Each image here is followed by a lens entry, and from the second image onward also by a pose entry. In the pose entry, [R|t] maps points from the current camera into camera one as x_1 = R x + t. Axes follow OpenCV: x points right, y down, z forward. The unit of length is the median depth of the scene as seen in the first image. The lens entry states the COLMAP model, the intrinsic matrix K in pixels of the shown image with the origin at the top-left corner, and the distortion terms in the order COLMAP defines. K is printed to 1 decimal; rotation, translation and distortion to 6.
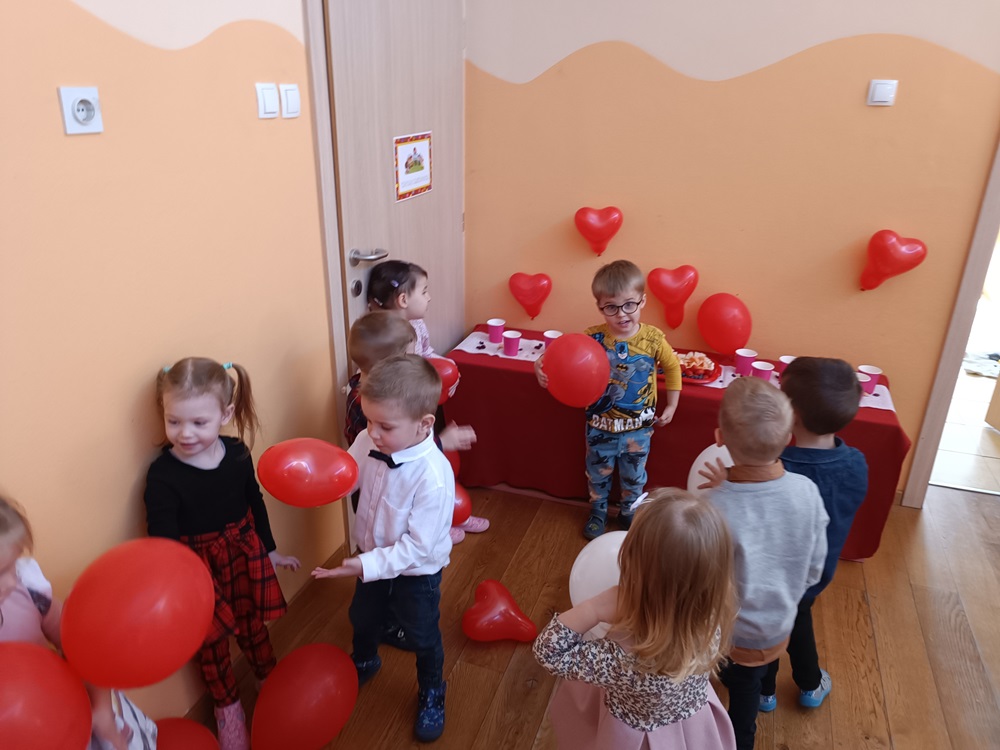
lens RADIAL K [[715.5, 0, 496.0], [0, 715.5, 375.6], [0, 0, 1]] dist [0.014263, -0.029441]
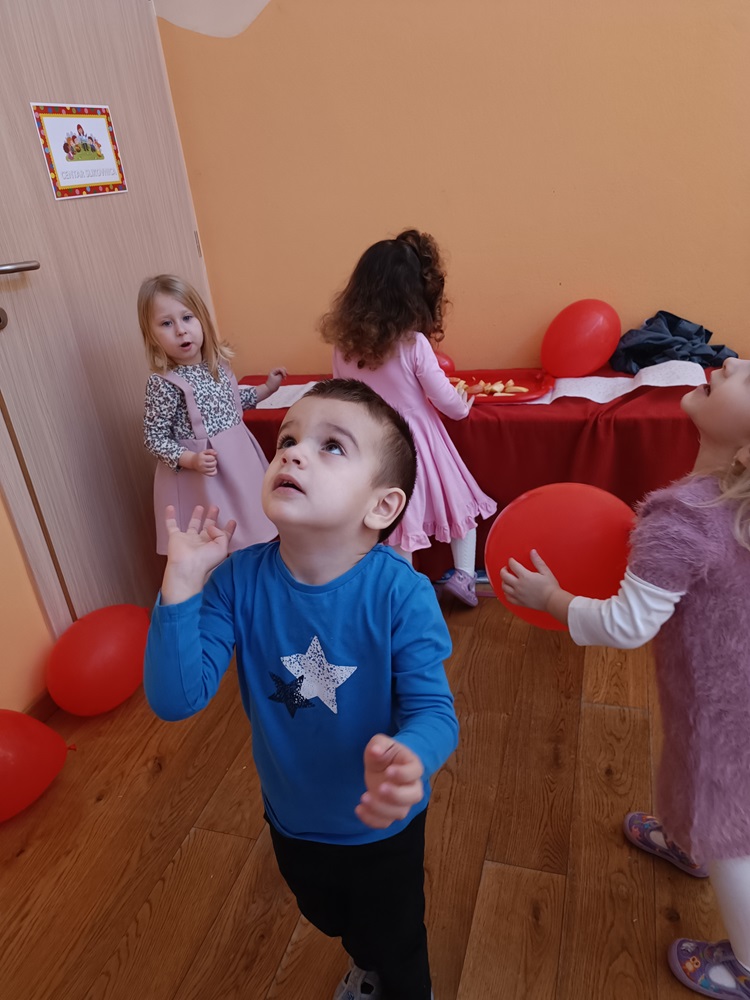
lens RADIAL K [[715.5, 0, 379.1], [0, 715.5, 500.5], [0, 0, 1]] dist [0.014263, -0.029441]
pose [[0.992138, -0.123632, -0.019414, 0.155483], [0.124026, 0.992064, 0.020627, 0.080529], [0.016710, -0.022873, 0.999599, 0.279825]]
